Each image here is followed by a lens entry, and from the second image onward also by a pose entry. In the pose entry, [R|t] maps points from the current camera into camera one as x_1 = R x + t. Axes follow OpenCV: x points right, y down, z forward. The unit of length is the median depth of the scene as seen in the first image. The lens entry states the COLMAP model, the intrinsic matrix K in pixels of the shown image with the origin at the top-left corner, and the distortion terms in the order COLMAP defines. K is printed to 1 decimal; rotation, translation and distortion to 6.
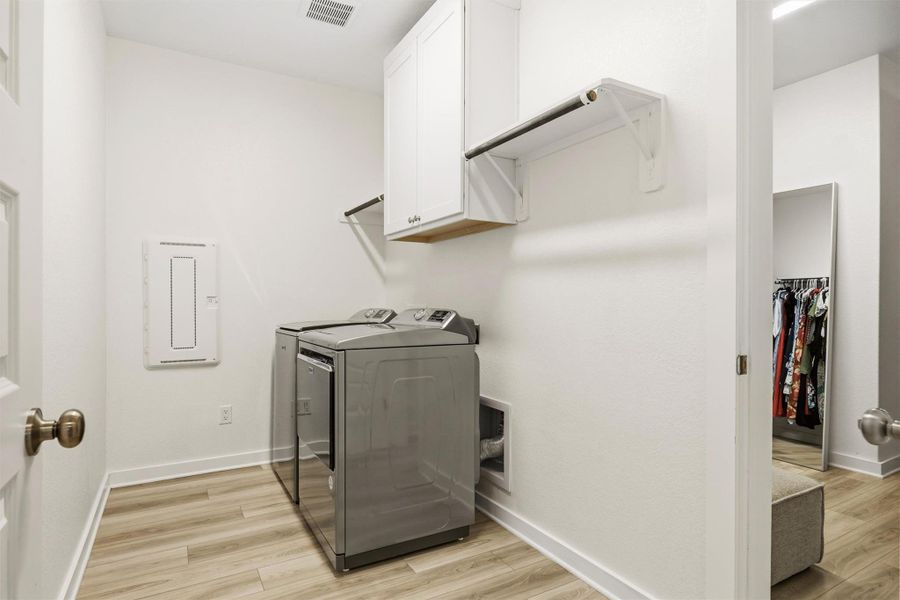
lens RADIAL K [[481.4, 0, 446.4], [0, 481.4, 296.4], [0, 0, 1]] dist [-0.001636, -0.002246]
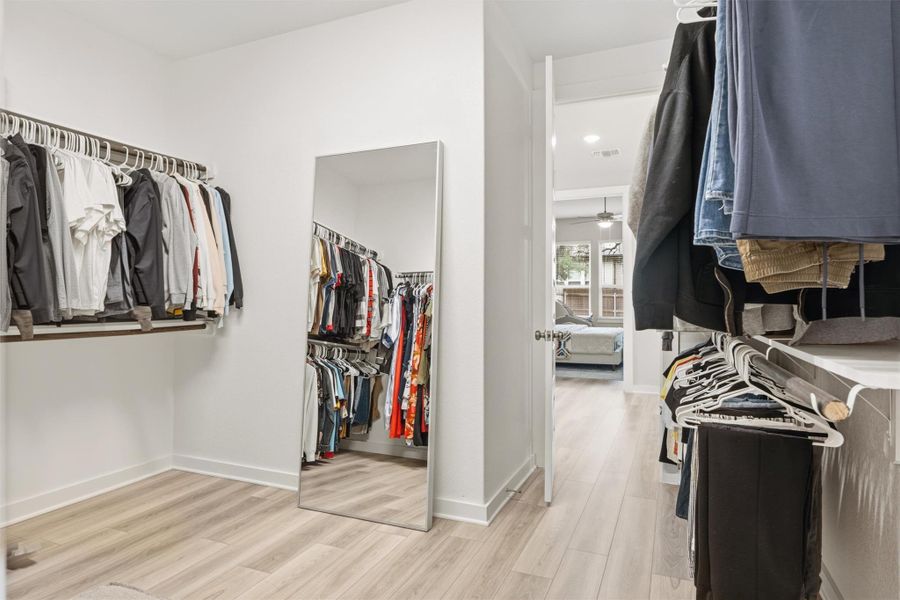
lens RADIAL K [[537.2, 0, 448.0], [0, 537.2, 296.4], [0, 0, 1]] dist [-0.001260, -0.000065]
pose [[0.795314, -0.005893, 0.606170, 0.204338], [-0.003312, 0.999896, 0.014067, -0.007505], [-0.606189, -0.013196, 0.795211, 0.215319]]
